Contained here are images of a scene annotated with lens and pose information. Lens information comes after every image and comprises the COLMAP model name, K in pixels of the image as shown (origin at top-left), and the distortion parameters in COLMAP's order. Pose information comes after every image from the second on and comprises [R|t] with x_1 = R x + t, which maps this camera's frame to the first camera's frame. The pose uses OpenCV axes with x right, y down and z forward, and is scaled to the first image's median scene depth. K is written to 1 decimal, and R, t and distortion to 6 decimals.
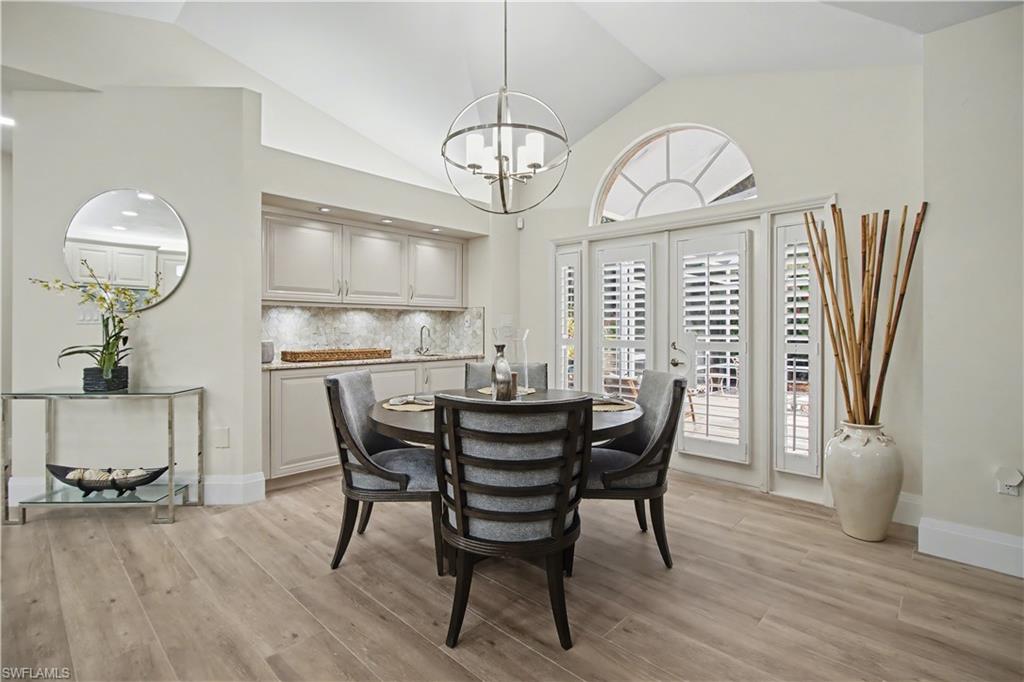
lens RADIAL K [[491.4, 0, 509.1], [0, 491.4, 331.1], [0, 0, 1]] dist [-0.006138, 0.006869]
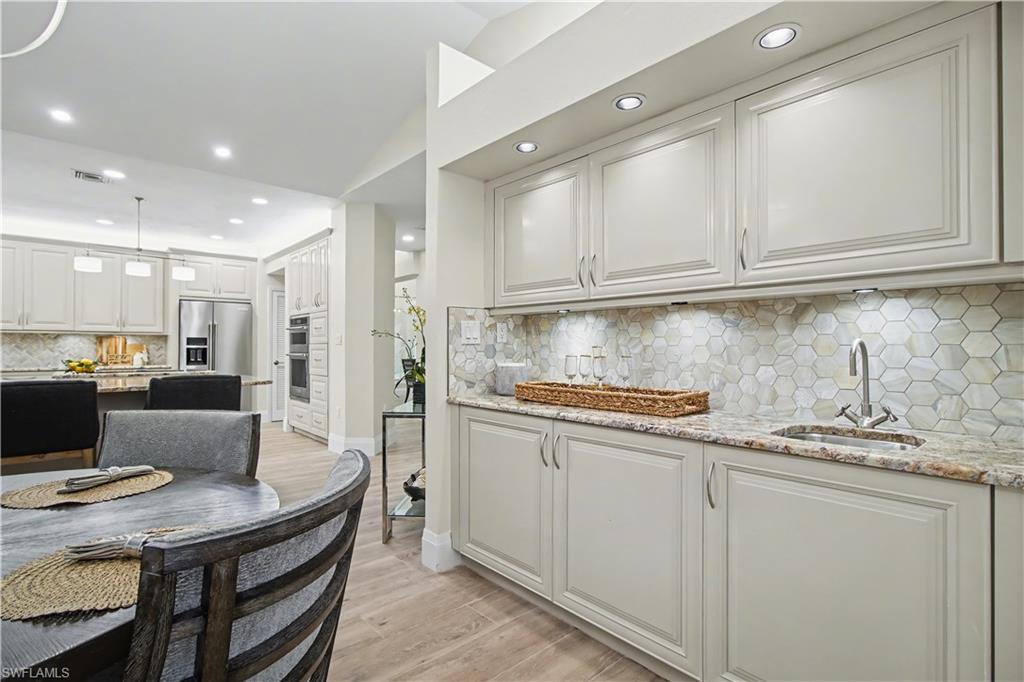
lens RADIAL K [[491.4, 0, 512.1], [0, 491.4, 343.9], [0, 0, 1]] dist [-0.006138, 0.006869]
pose [[-0.080943, -0.008662, -0.996681, 0.182809], [-0.014095, 0.999872, -0.007545, -0.003143], [0.996619, 0.013437, -0.081055, 0.877821]]
